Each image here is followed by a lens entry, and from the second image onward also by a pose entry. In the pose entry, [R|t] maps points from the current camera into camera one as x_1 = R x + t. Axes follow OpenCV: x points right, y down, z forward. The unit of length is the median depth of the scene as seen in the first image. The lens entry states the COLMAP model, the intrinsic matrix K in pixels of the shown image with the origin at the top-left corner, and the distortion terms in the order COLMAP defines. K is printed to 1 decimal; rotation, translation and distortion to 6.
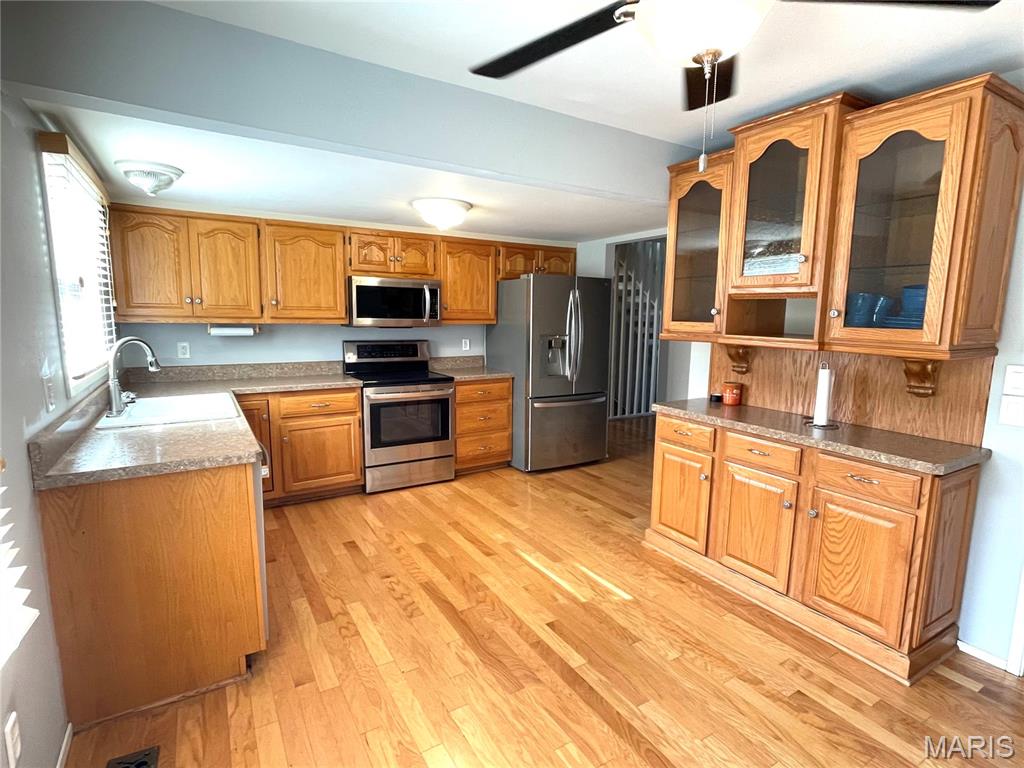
lens RADIAL K [[515.9, 0, 512.4], [0, 515.9, 386.9], [0, 0, 1]] dist [-0.001883, -0.000243]
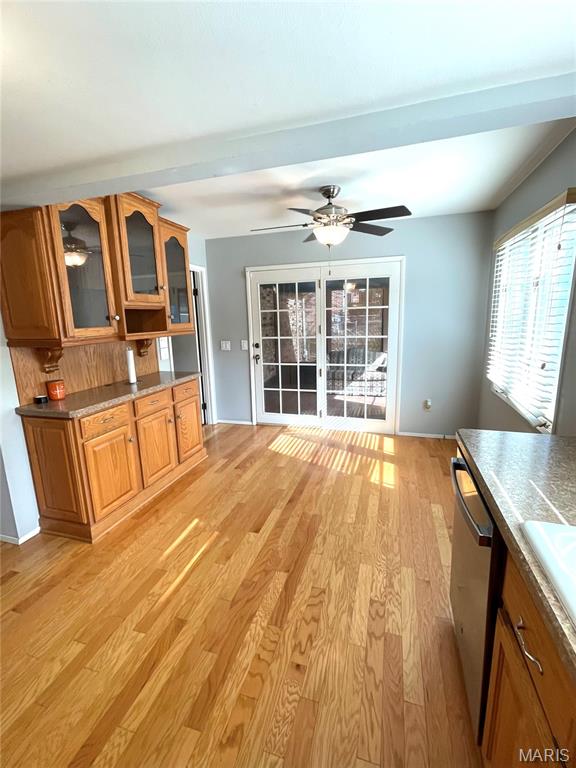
lens RADIAL K [[349.6, 0, 288.7], [0, 349.6, 380.7], [0, 0, 1]] dist [0.001477, 0.000097]
pose [[-0.669256, -0.135775, 0.730522, -0.611036], [0.126386, 0.948035, 0.291988, -0.208667], [-0.732204, 0.287743, -0.617317, 1.331353]]
